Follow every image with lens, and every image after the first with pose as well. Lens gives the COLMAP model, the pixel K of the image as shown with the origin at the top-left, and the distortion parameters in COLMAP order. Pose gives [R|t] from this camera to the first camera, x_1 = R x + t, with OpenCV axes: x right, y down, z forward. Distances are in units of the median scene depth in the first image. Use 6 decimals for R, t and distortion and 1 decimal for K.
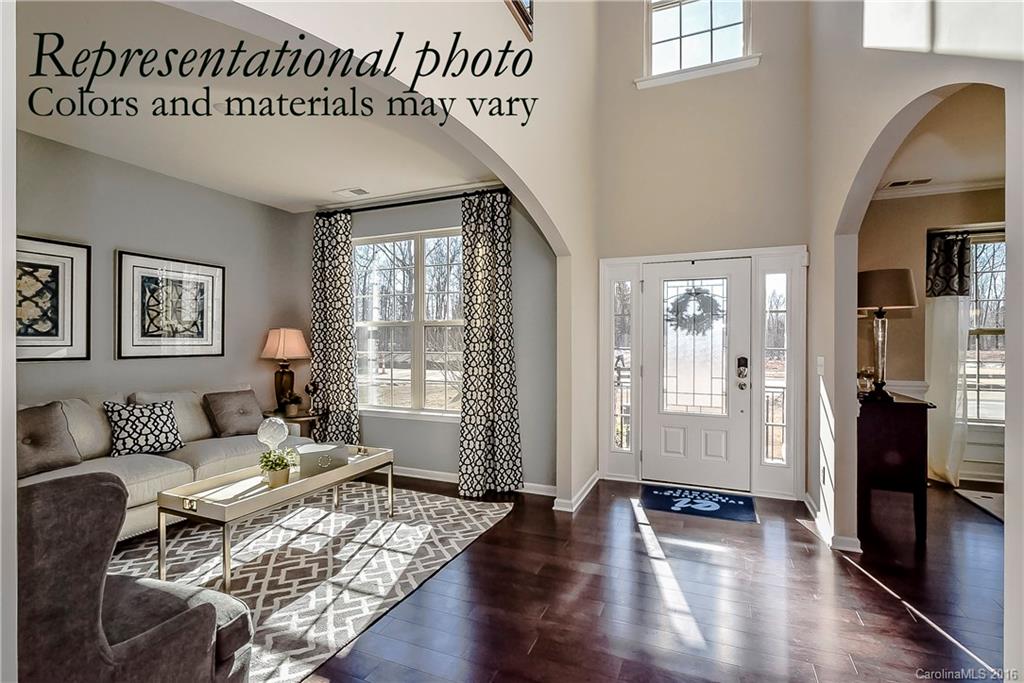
lens RADIAL K [[458.0, 0, 525.5], [0, 458.0, 345.2], [0, 0, 1]] dist [0.015265, -0.014396]
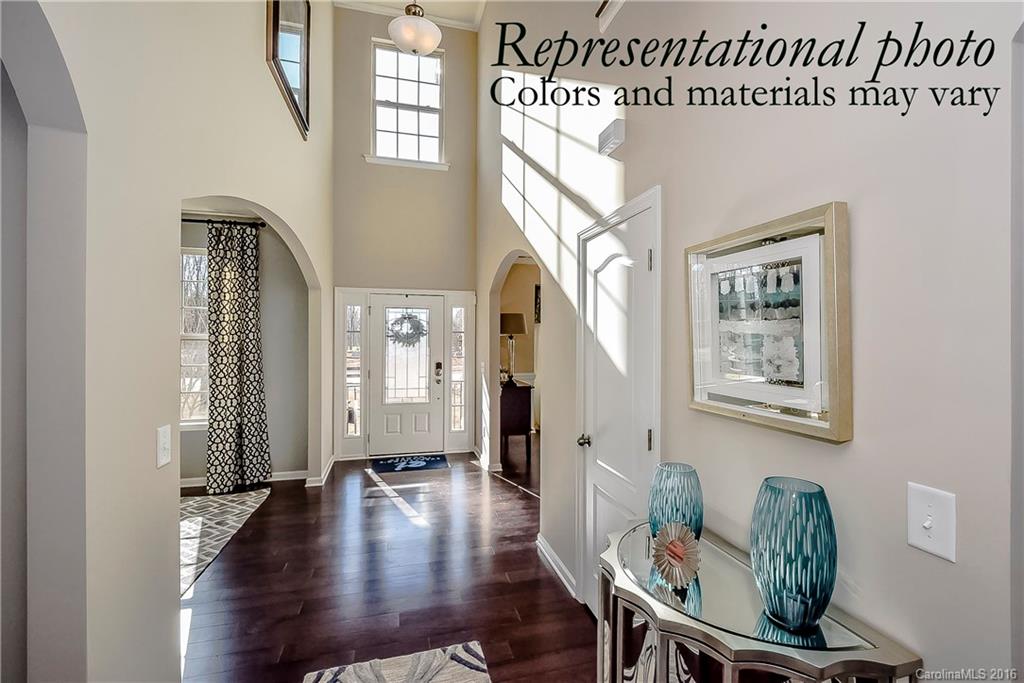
lens RADIAL K [[458.0, 0, 525.5], [0, 458.0, 345.2], [0, 0, 1]] dist [0.015265, -0.014396]
pose [[0.786520, -0.006418, 0.617531, -0.227058], [0.000429, 0.999951, 0.009847, -0.043818], [-0.617564, -0.007480, 0.786485, -0.349589]]
